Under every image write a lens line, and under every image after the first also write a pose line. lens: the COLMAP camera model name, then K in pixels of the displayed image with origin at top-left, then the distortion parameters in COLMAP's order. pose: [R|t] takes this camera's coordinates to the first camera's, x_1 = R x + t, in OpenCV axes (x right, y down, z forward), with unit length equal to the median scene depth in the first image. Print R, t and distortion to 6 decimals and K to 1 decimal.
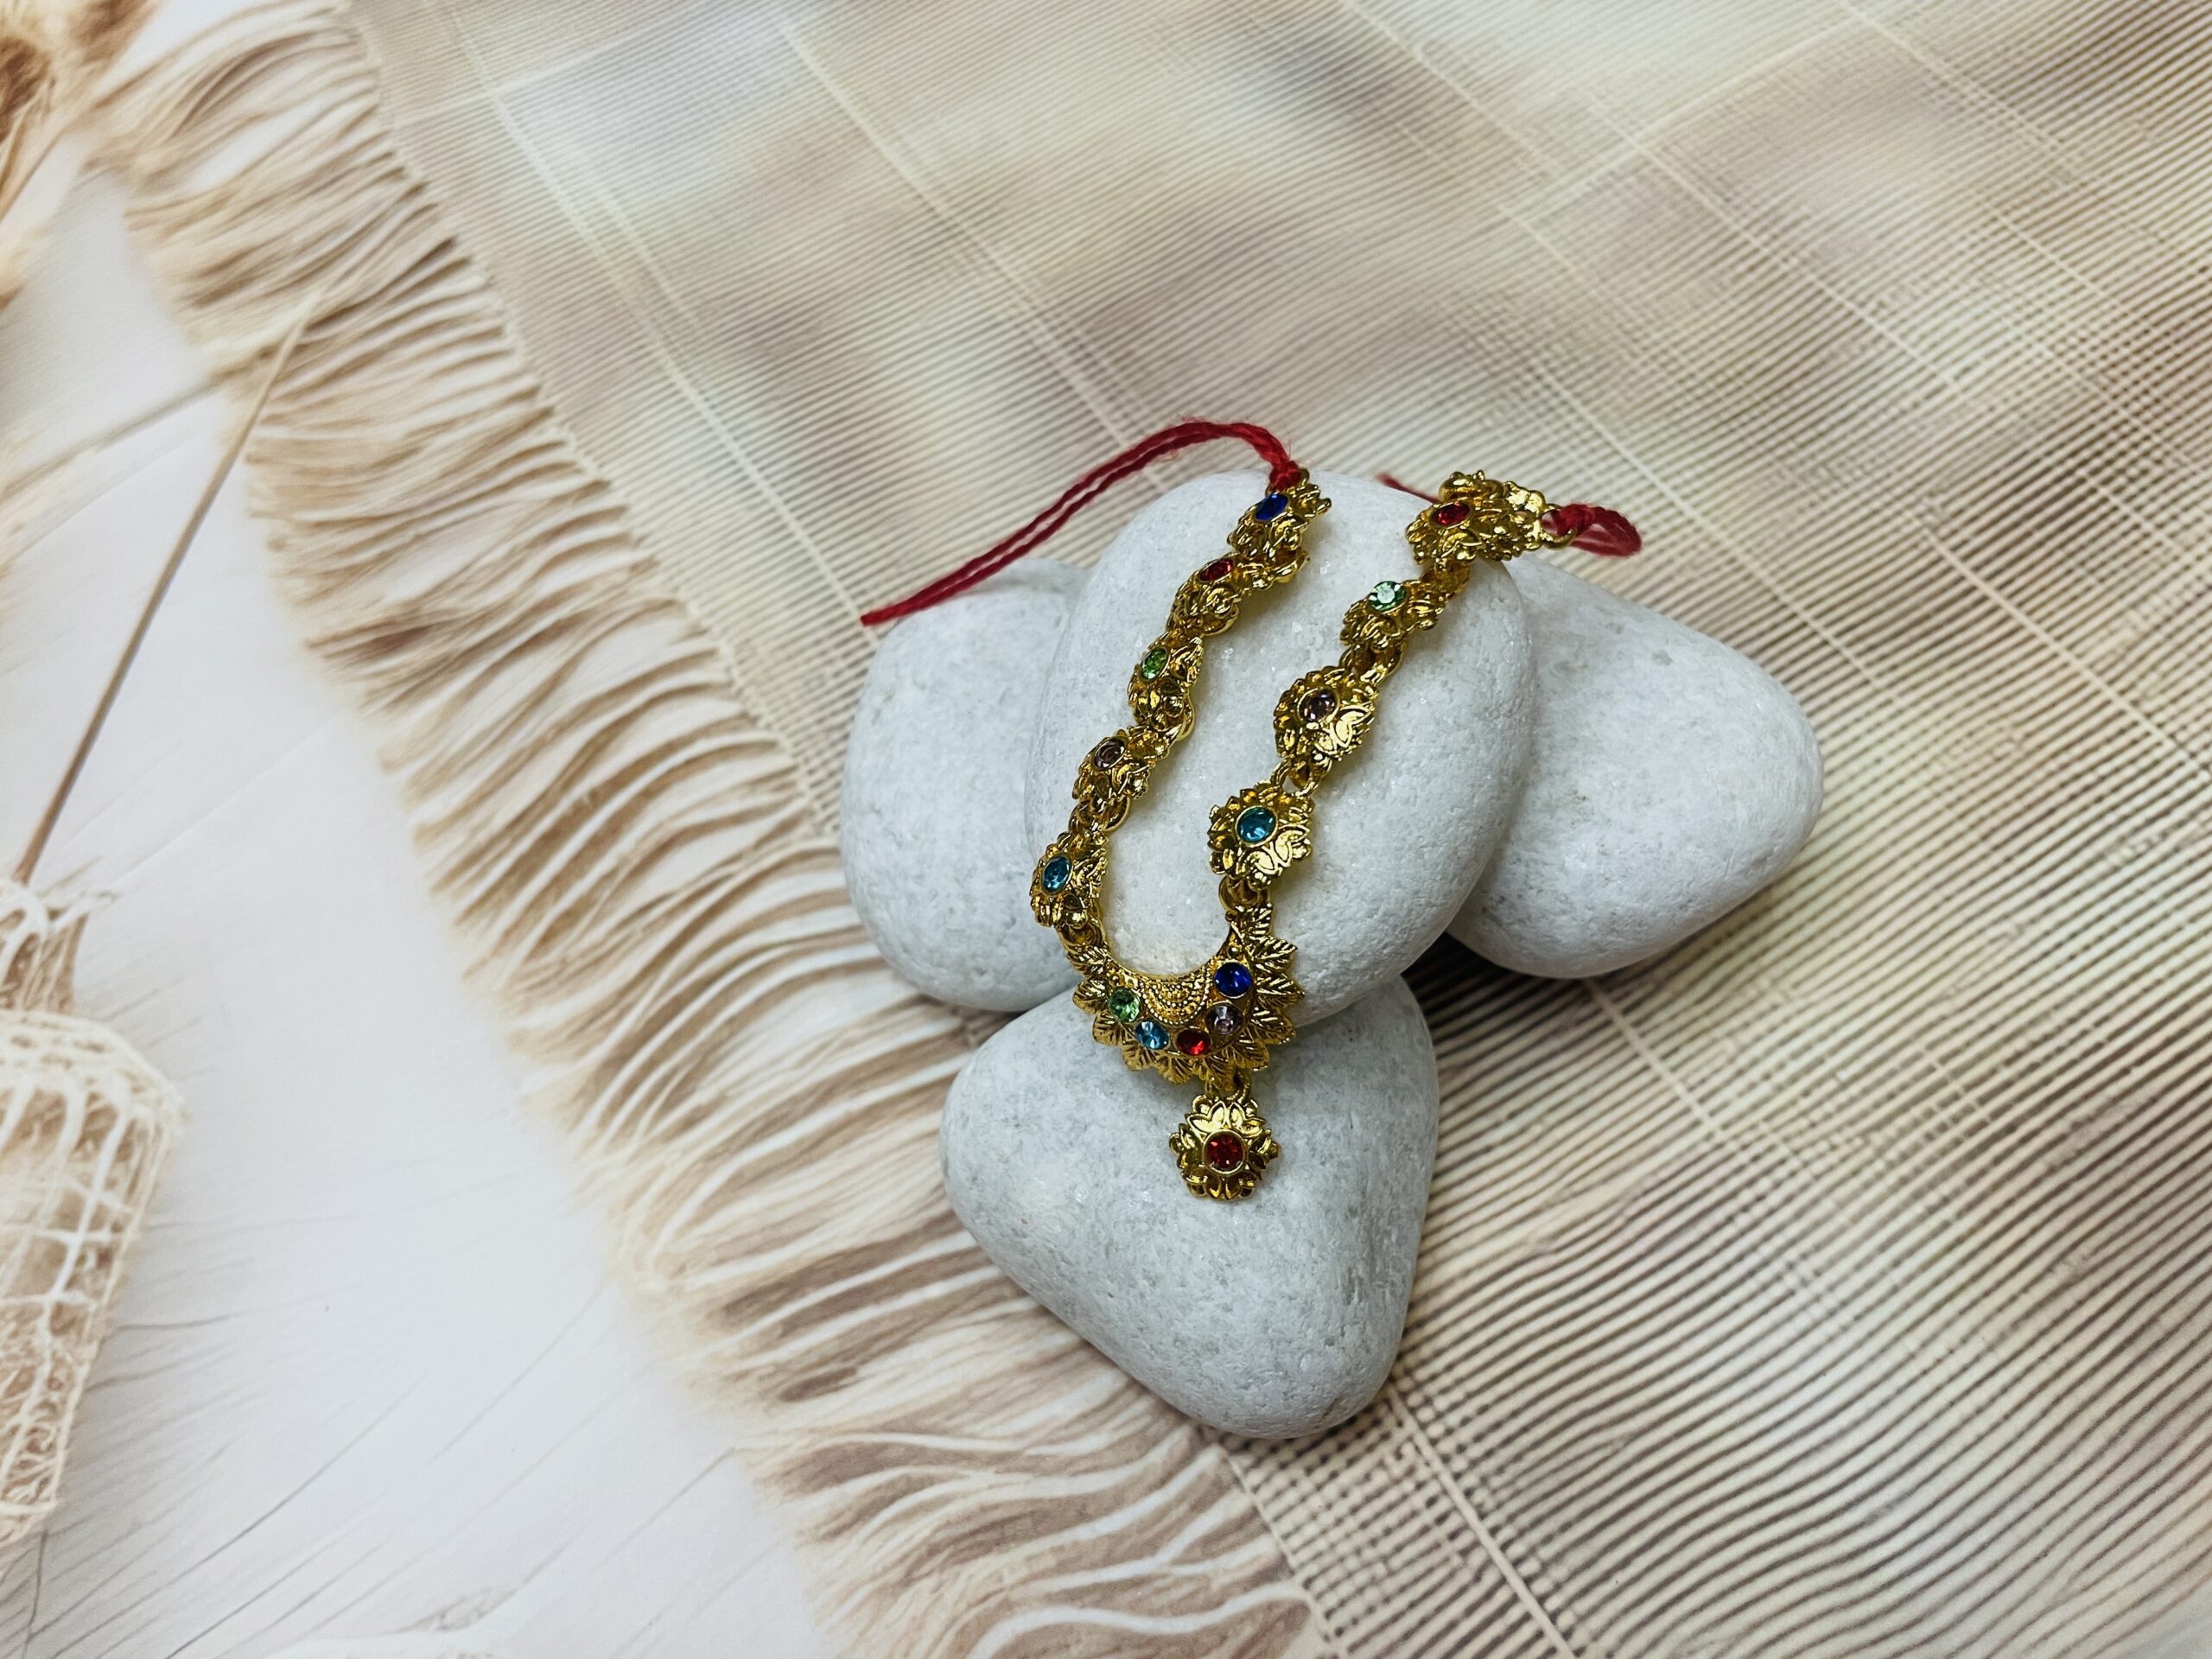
lens RADIAL K [[1732.2, 0, 1088.1], [0, 1732.2, 823.7], [0, 0, 1]] dist [0.060413, -0.118666]
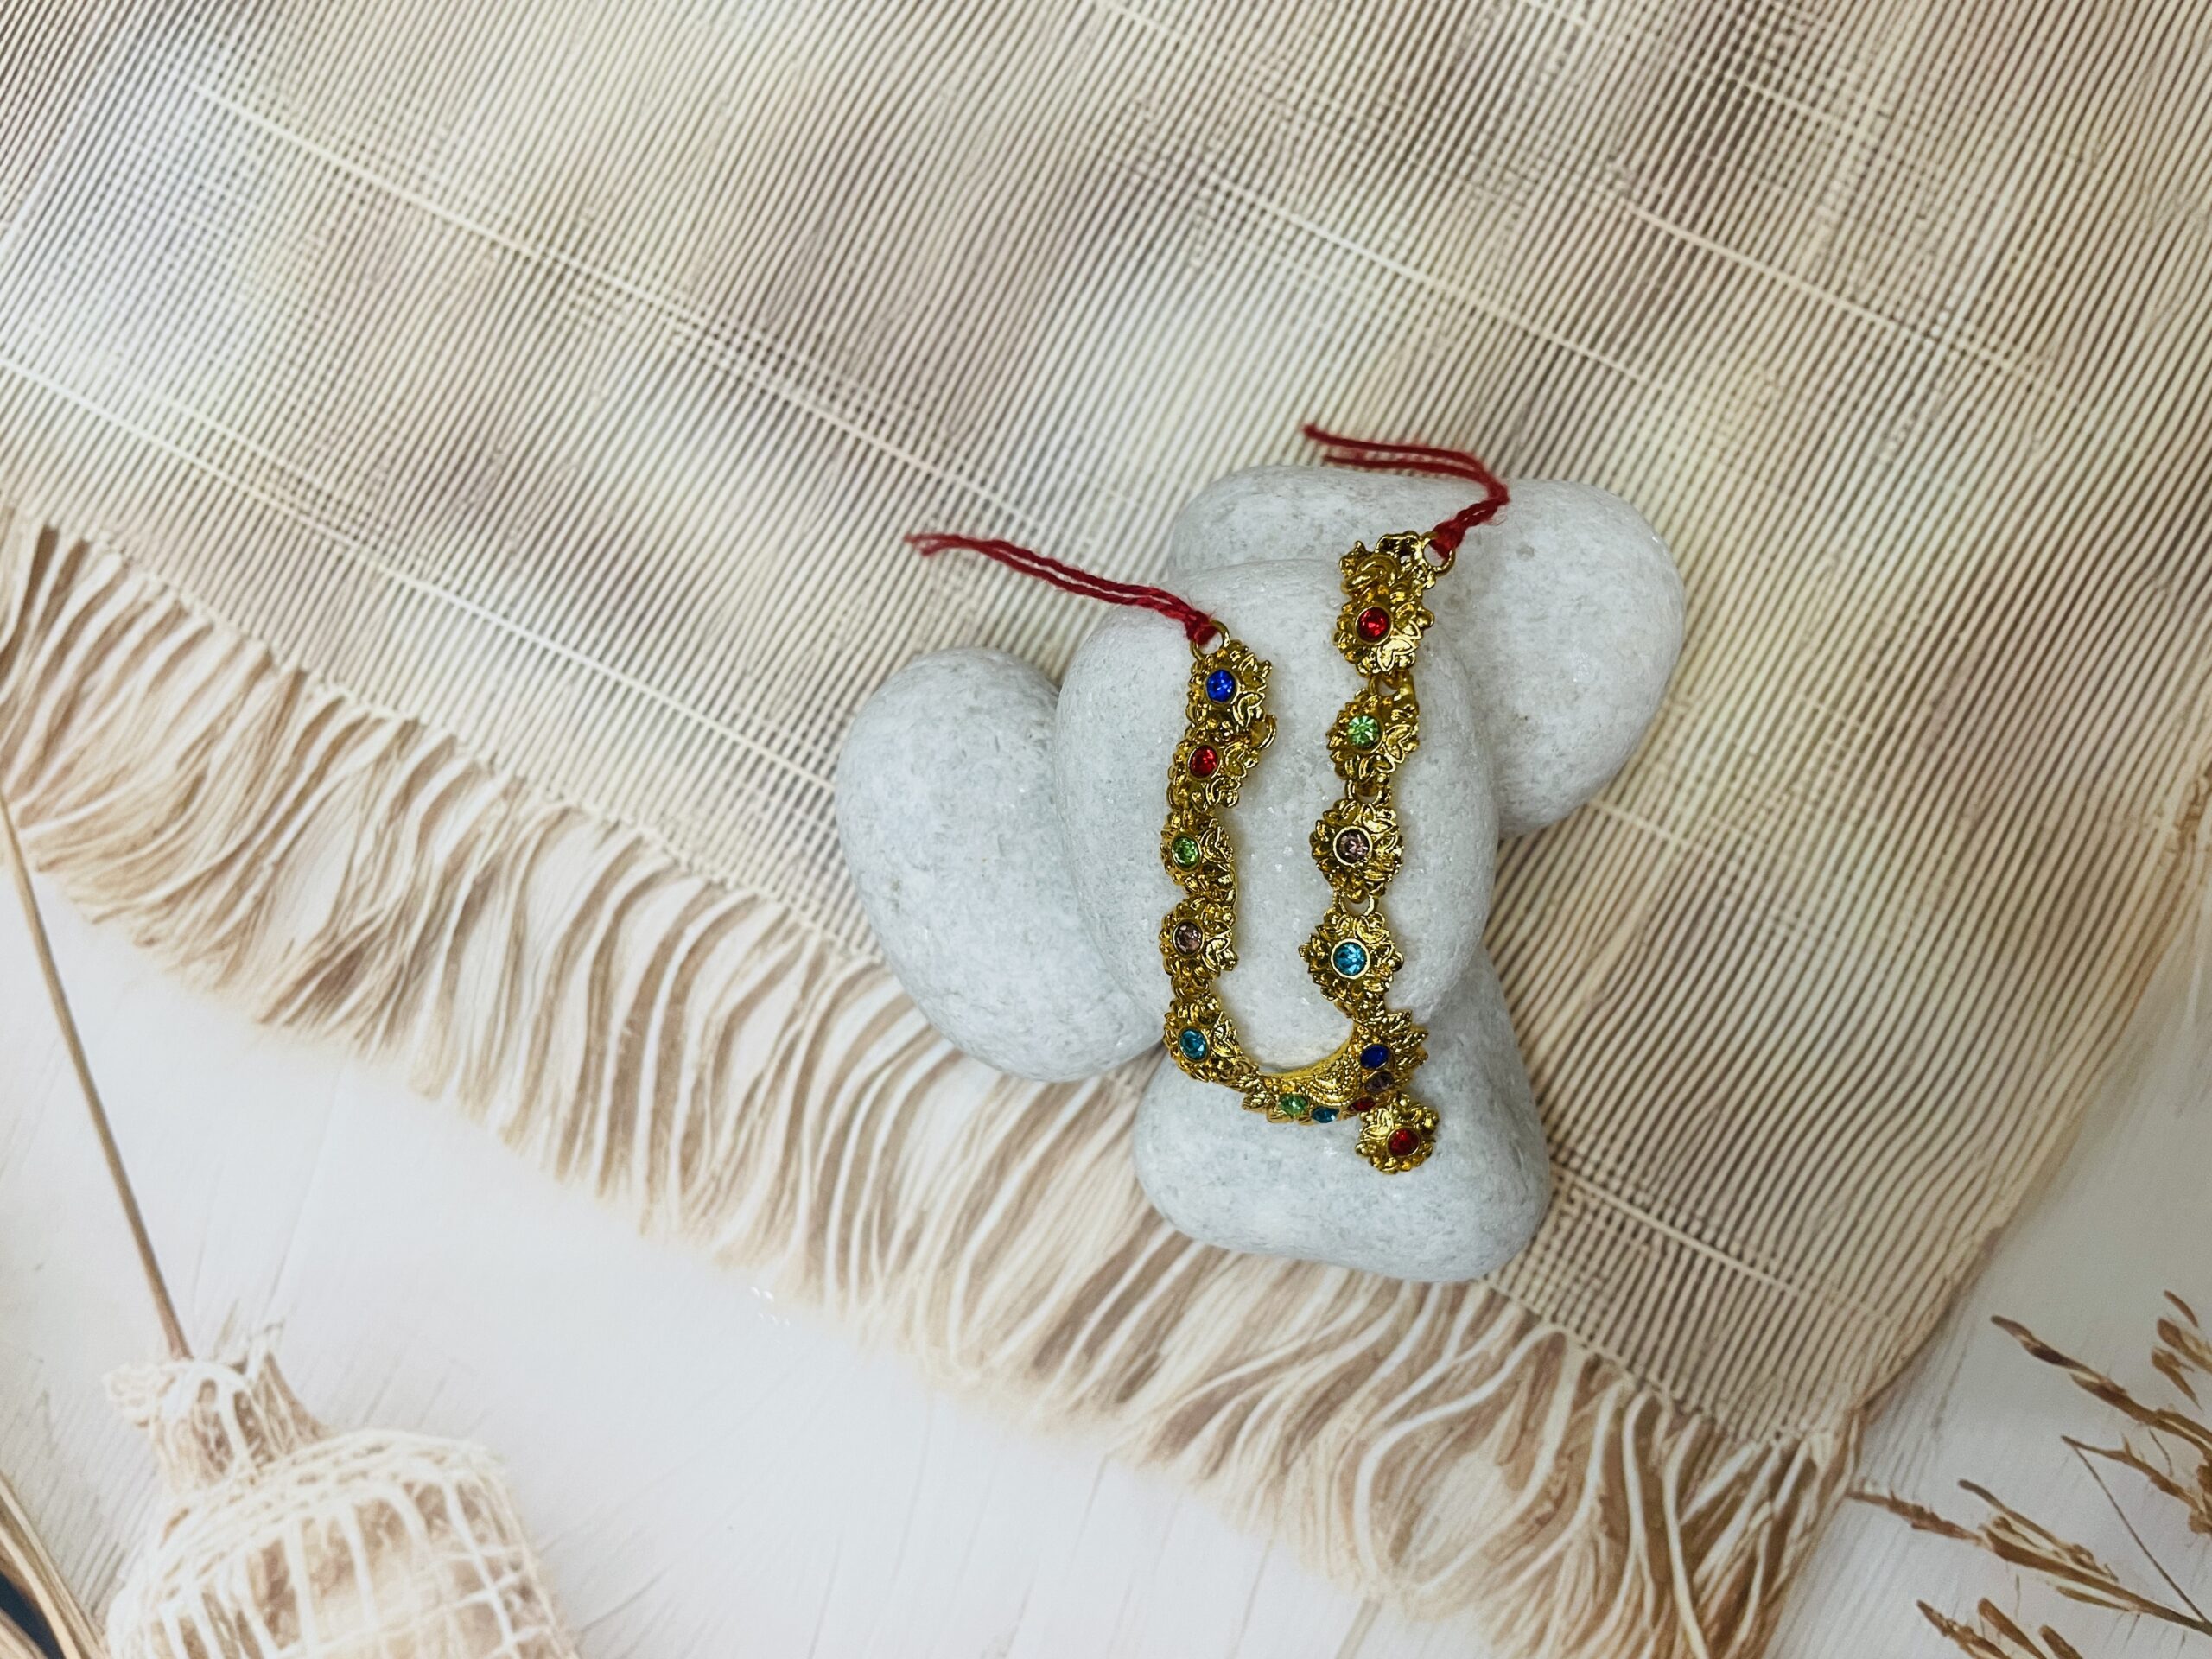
lens RADIAL K [[1732.2, 0, 1090.4], [0, 1732.2, 835.8], [0, 0, 1]] dist [0.060413, -0.118666]
pose [[0.858164, -0.508933, 0.067398, -0.068020], [0.445032, 0.802929, 0.396550, -0.468130], [-0.255934, -0.310311, 0.915535, -0.000824]]
